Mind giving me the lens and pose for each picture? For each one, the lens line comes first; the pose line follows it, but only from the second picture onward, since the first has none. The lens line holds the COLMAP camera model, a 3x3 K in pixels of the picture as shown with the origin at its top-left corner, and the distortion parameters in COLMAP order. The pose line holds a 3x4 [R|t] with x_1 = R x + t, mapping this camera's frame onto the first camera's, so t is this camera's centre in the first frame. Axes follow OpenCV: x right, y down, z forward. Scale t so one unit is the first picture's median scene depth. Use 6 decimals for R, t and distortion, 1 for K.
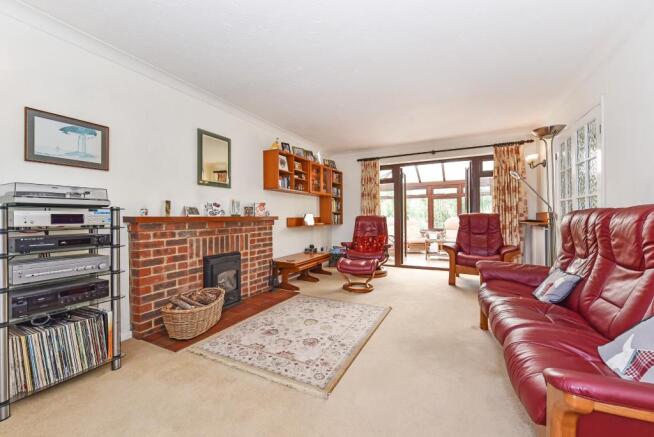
lens RADIAL K [[261.6, 0, 326.7], [0, 261.6, 216.2], [0, 0, 1]] dist [0.003074, 0.000214]
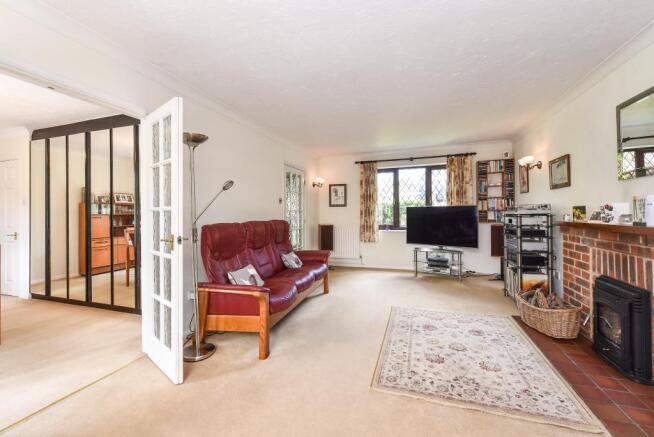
lens RADIAL K [[269.4, 0, 328.6], [0, 269.4, 213.9], [0, 0, 1]] dist [0.002410, 0.000315]
pose [[-0.988692, 0.011750, -0.149501, 0.479476], [0.011395, 0.999930, 0.003227, -0.041276], [0.149528, 0.001487, -0.988756, 1.787538]]
